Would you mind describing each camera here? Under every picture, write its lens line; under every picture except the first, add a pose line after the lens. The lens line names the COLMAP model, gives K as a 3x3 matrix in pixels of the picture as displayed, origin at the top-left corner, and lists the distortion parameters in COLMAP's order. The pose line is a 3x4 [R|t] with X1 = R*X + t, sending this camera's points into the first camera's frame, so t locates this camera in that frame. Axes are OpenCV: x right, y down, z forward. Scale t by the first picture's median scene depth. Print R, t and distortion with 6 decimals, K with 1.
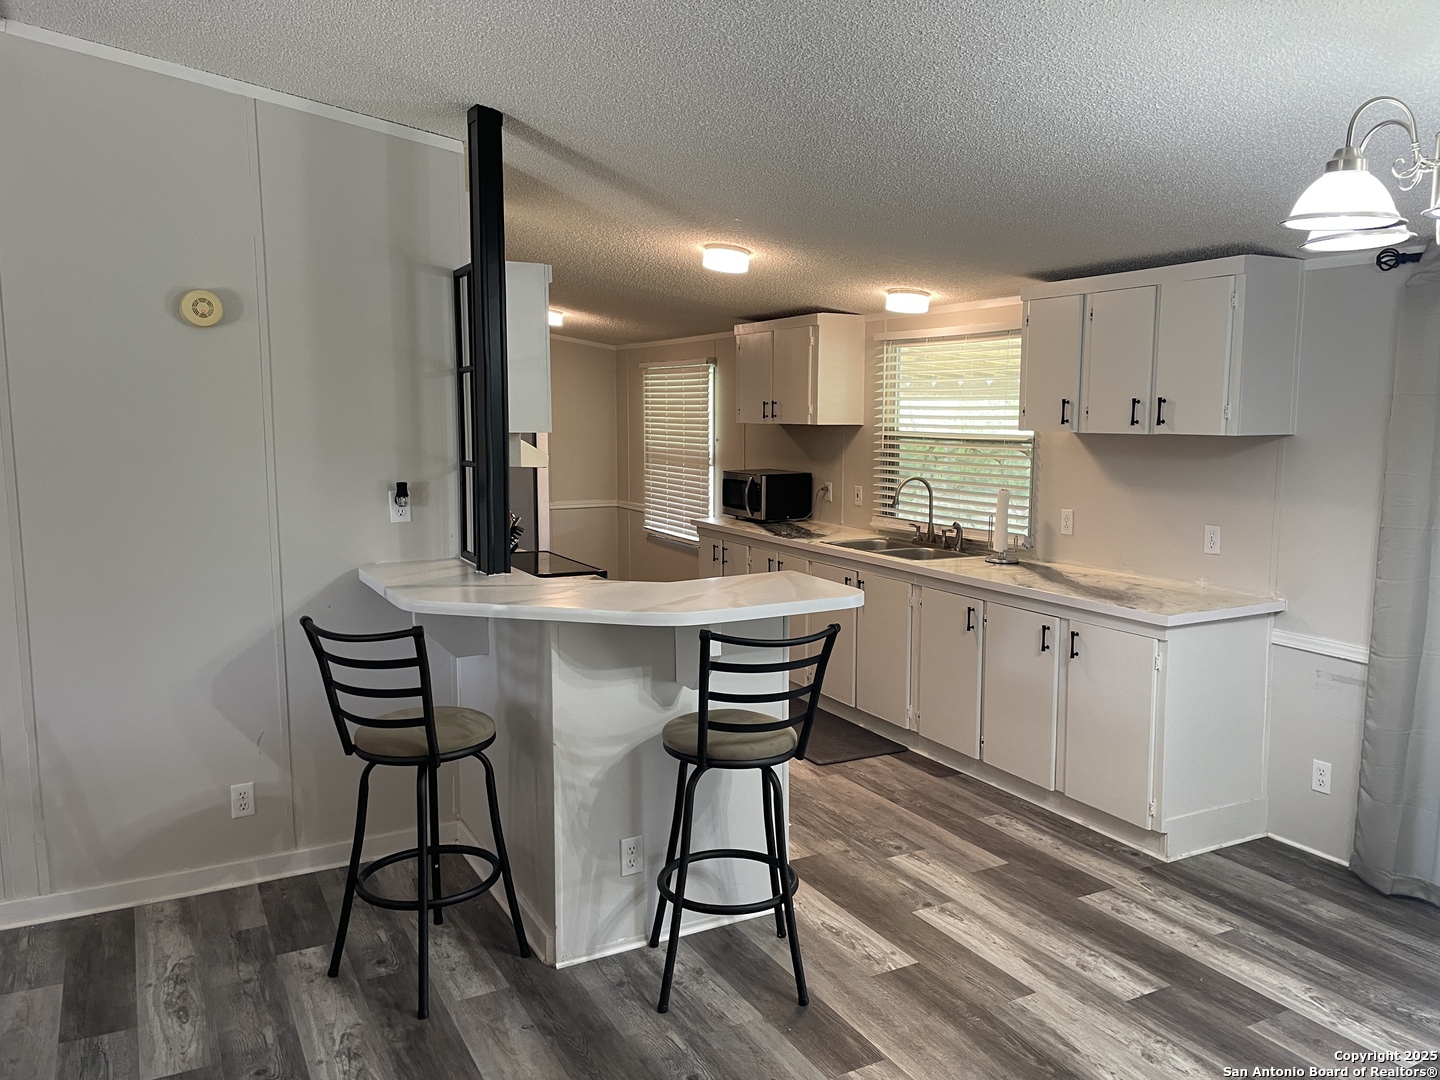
lens RADIAL K [[1088.9, 0, 714.0], [0, 1088.9, 537.6], [0, 0, 1]] dist [0.075050, -0.094611]
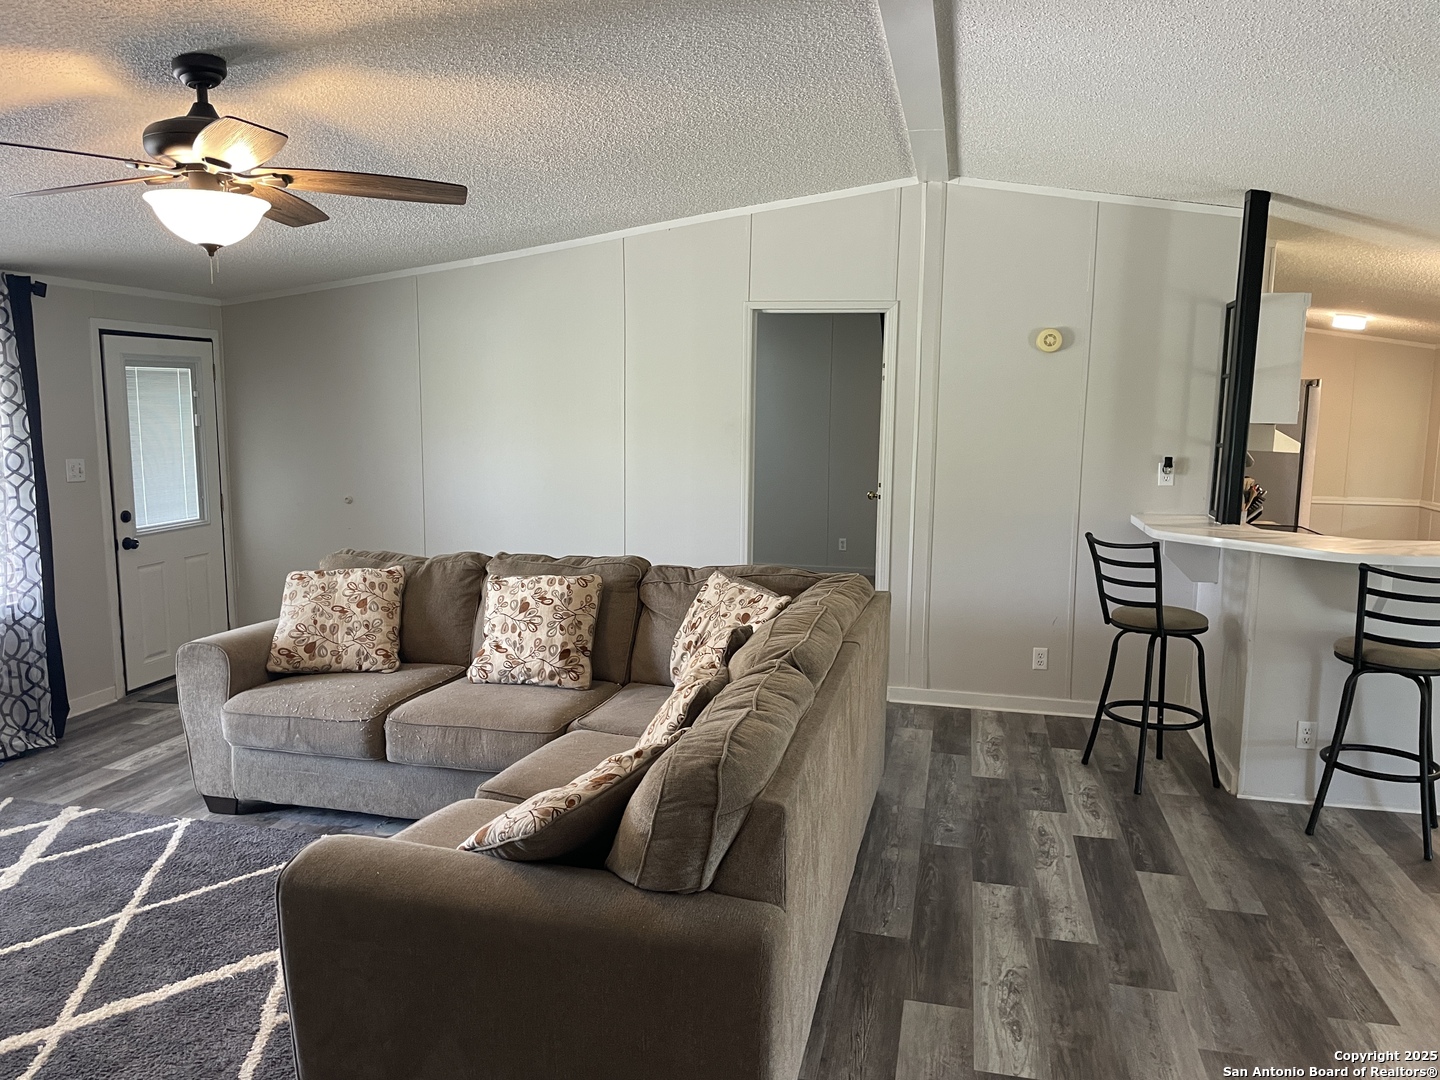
lens RADIAL K [[1088.9, 0, 728.8], [0, 1088.9, 548.6], [0, 0, 1]] dist [0.075050, -0.094611]
pose [[0.762446, 0.099896, -0.639294, 0.240432], [-0.091379, 0.994732, 0.046454, 0.063831], [0.640567, 0.022999, 0.767558, -0.538538]]
